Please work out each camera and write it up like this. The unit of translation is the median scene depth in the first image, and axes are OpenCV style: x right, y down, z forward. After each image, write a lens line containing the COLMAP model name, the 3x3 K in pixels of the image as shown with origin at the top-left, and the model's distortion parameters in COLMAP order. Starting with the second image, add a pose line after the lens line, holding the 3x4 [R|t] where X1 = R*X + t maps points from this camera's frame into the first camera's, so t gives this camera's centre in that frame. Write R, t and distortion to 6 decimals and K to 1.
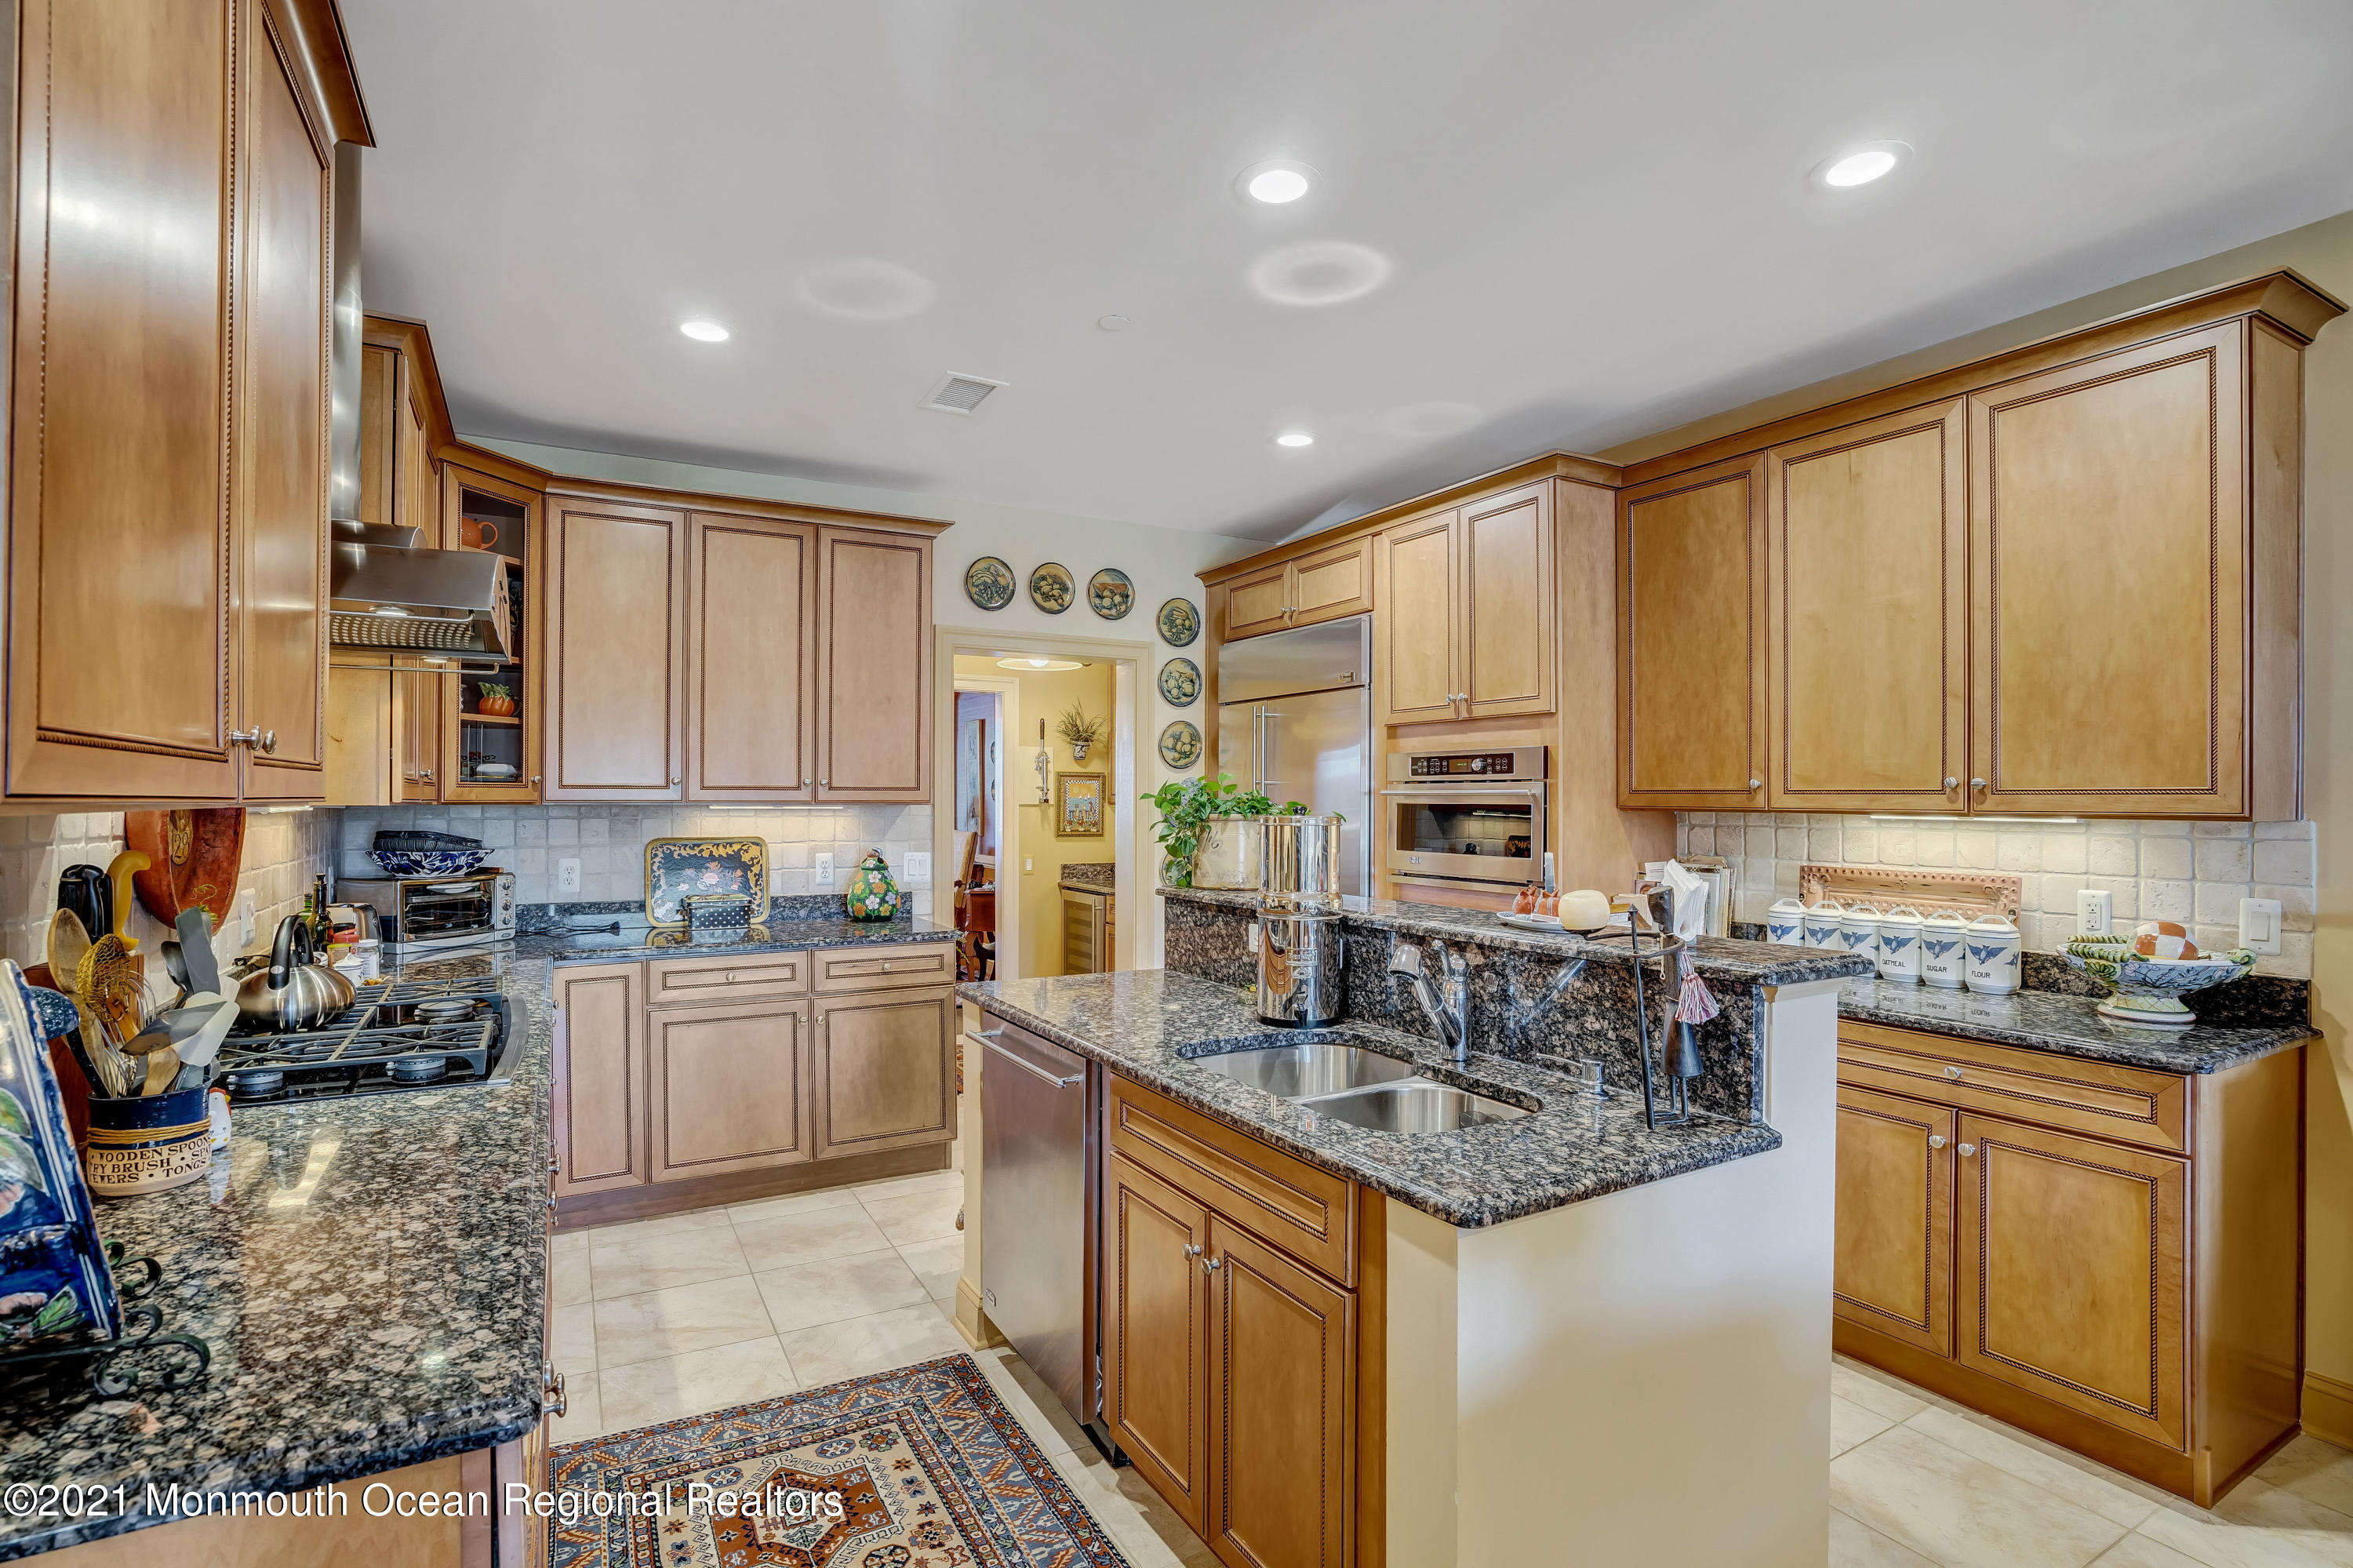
lens RADIAL K [[1113.1, 0, 1196.5], [0, 1113.1, 800.7], [0, 0, 1]] dist [-0.033477, 0.010233]
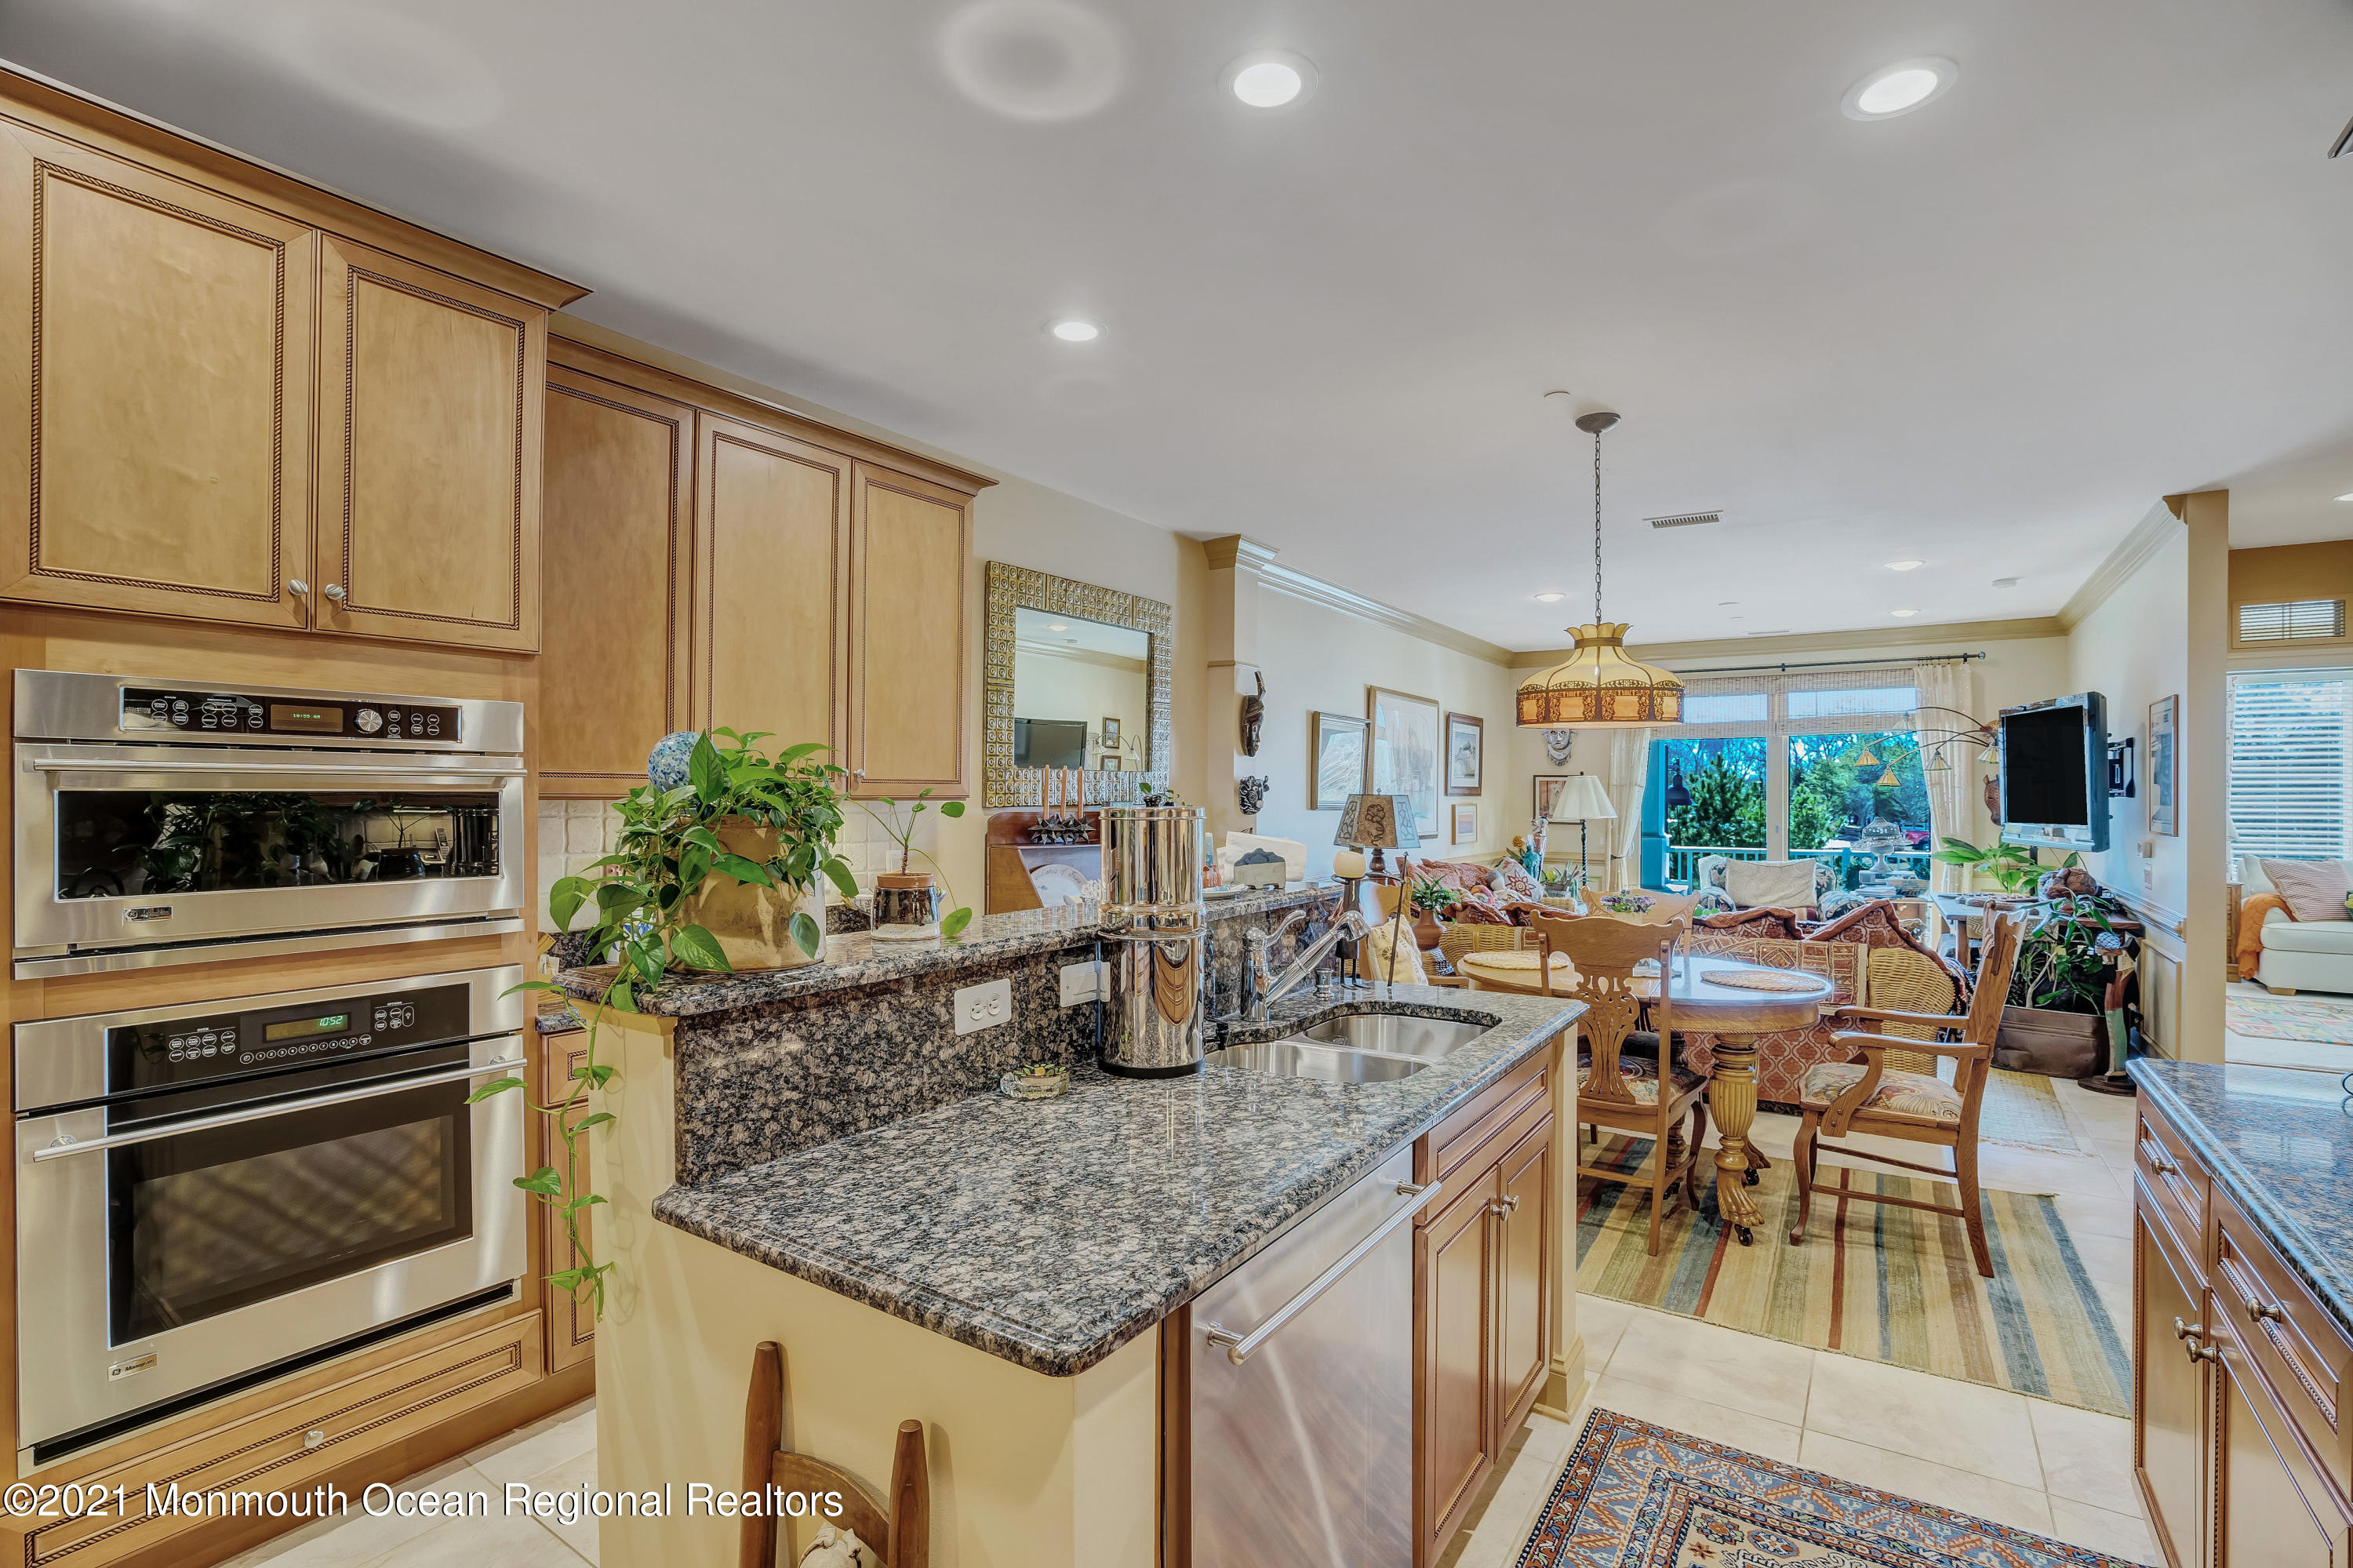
lens RADIAL K [[1113.1, 0, 1185.1], [0, 1113.1, 758.4], [0, 0, 1]] dist [-0.033477, 0.010233]
pose [[-0.446488, 0.021759, 0.894525, -0.429057], [-0.003858, 0.999648, -0.026242, -0.000756], [-0.894781, -0.015168, -0.446247, 0.898035]]
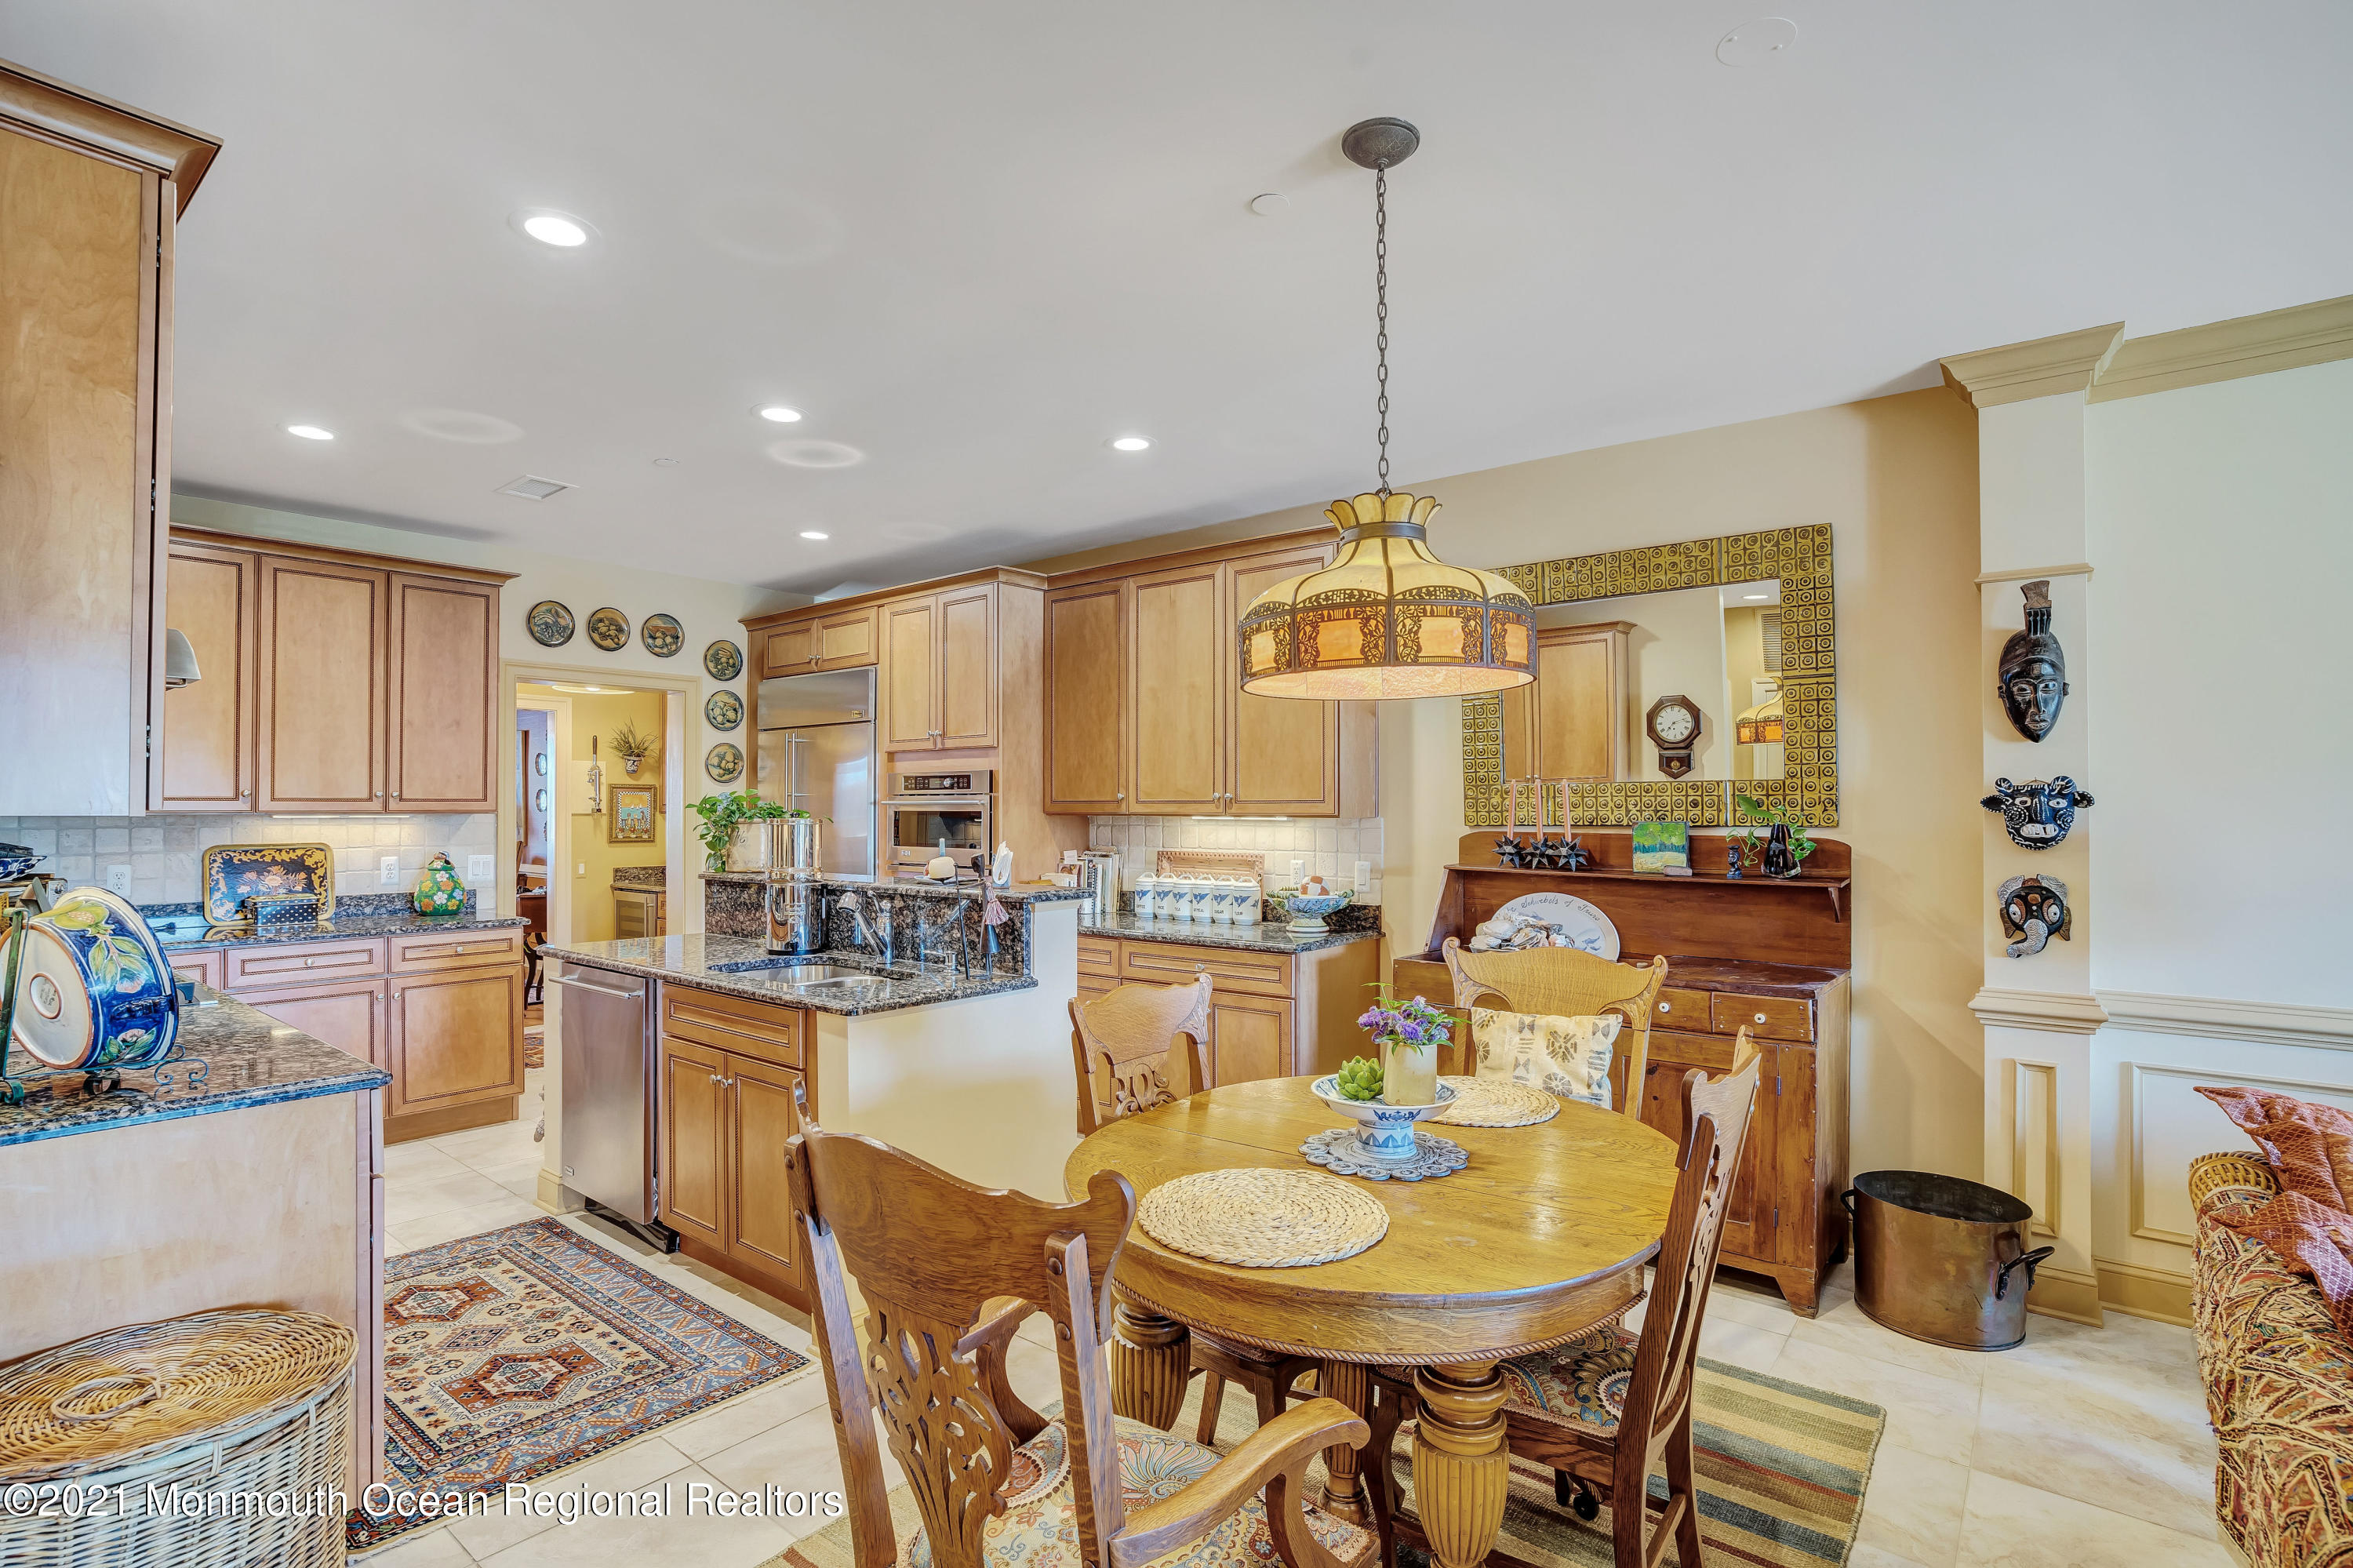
lens RADIAL K [[1125.3, 0, 1165.7], [0, 1125.3, 796.9], [0, 0, 1]] dist [-0.033034, 0.004396]
pose [[0.940555, -0.000367, 0.339640, 0.031986], [0.004023, 0.999941, -0.010059, 0.000877], [-0.339617, 0.010828, 0.940502, -0.416462]]
